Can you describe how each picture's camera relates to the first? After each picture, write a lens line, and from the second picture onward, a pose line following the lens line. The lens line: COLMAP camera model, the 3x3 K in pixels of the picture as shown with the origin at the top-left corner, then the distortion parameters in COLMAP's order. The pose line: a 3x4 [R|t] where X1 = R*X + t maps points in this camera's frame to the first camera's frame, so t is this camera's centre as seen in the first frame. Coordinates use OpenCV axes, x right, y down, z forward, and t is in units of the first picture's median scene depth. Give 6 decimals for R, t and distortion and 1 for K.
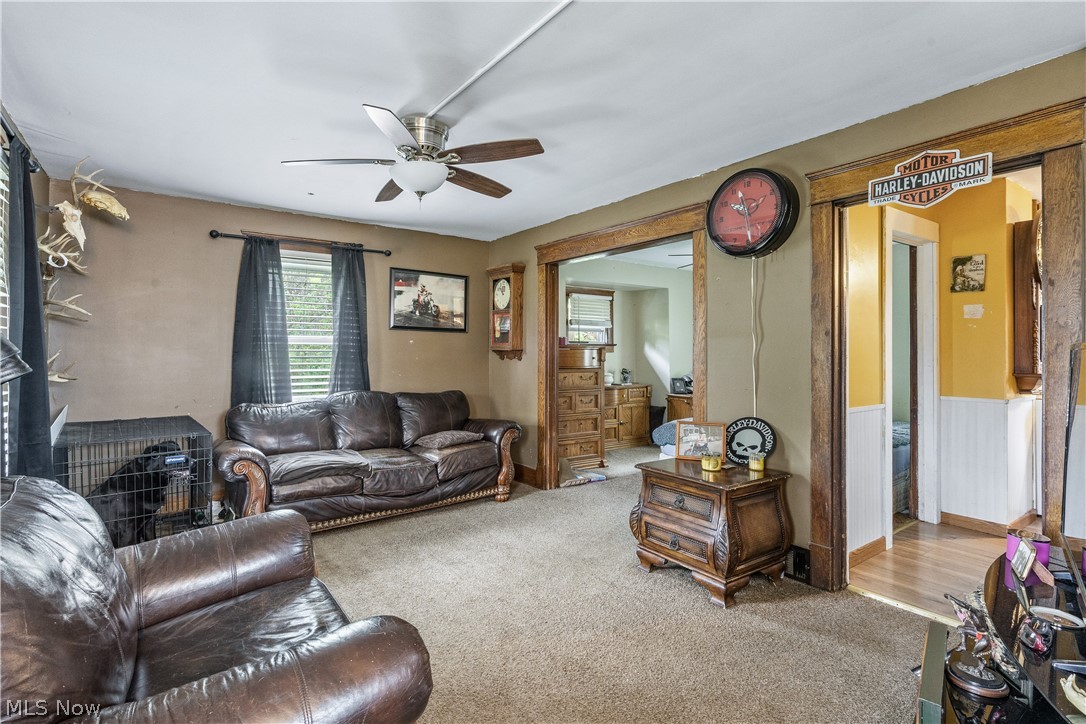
lens RADIAL K [[512.6, 0, 515.3], [0, 512.6, 355.4], [0, 0, 1]] dist [-0.003621, 0.000072]
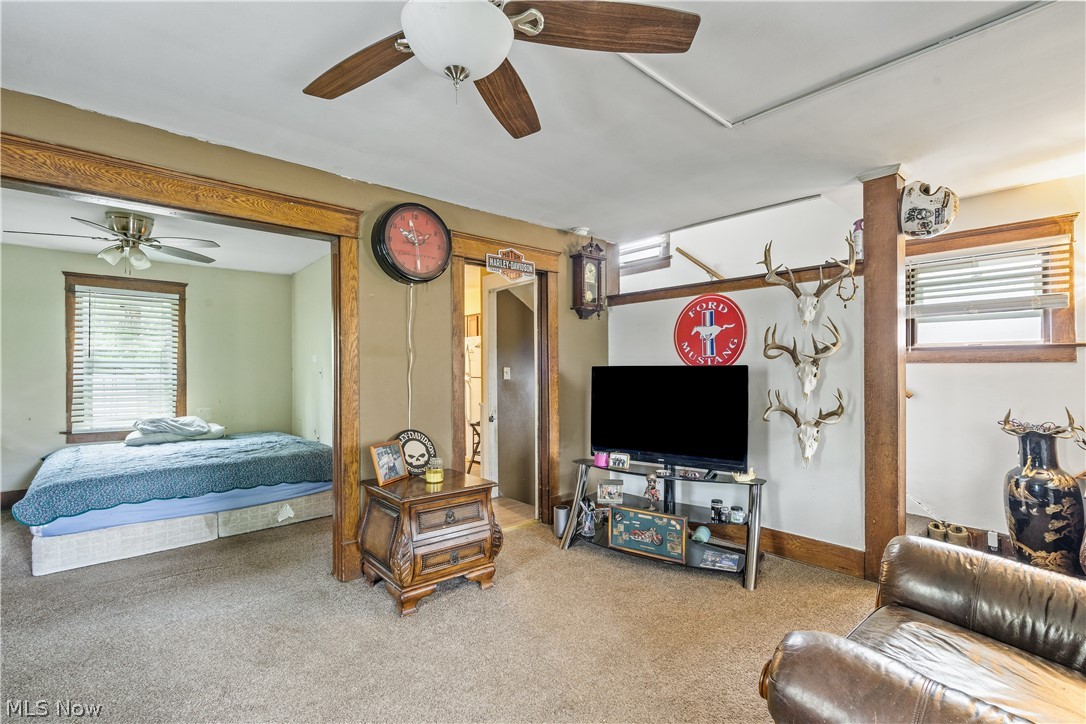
lens RADIAL K [[494.0, 0, 539.6], [0, 494.0, 365.3], [0, 0, 1]] dist [-0.008091, 0.003540]
pose [[-0.104995, 0.008614, 0.994435, -0.297931], [0.007921, 0.999938, -0.007826, -0.002877], [-0.994441, 0.007055, -0.105057, 0.406071]]
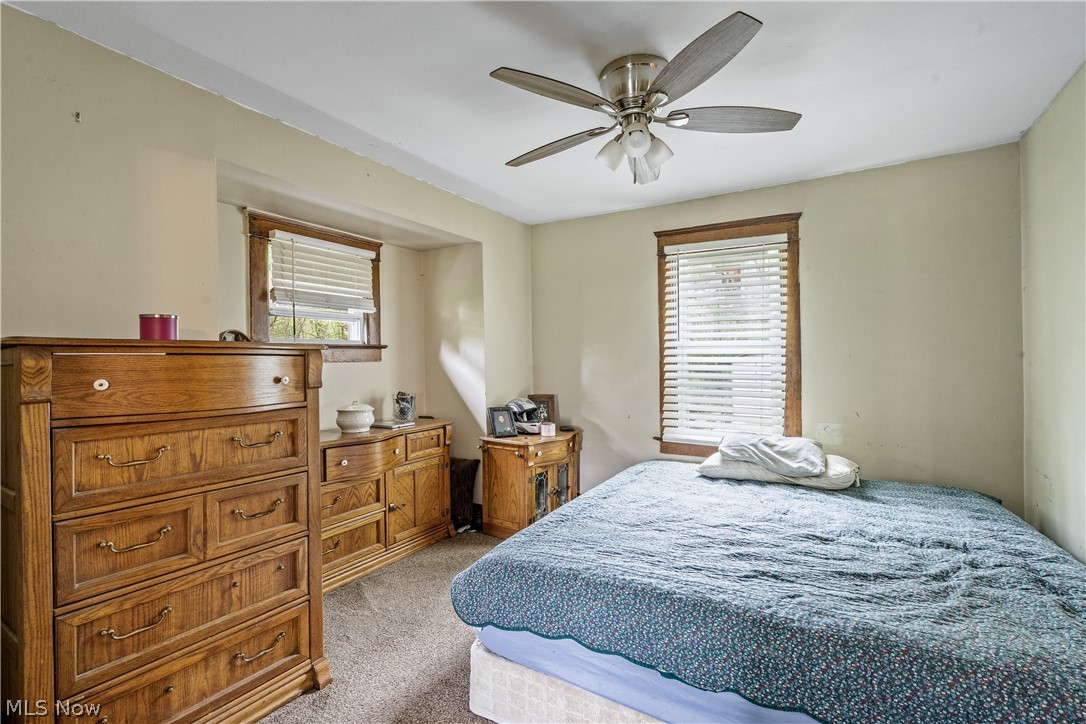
lens RADIAL K [[494.0, 0, 541.2], [0, 494.0, 359.8], [0, 0, 1]] dist [-0.008091, 0.003540]
pose [[0.911530, -0.007953, 0.411158, 0.159821], [0.010495, 0.999937, -0.003925, -0.004674], [-0.411101, 0.007893, 0.911556, 0.570390]]
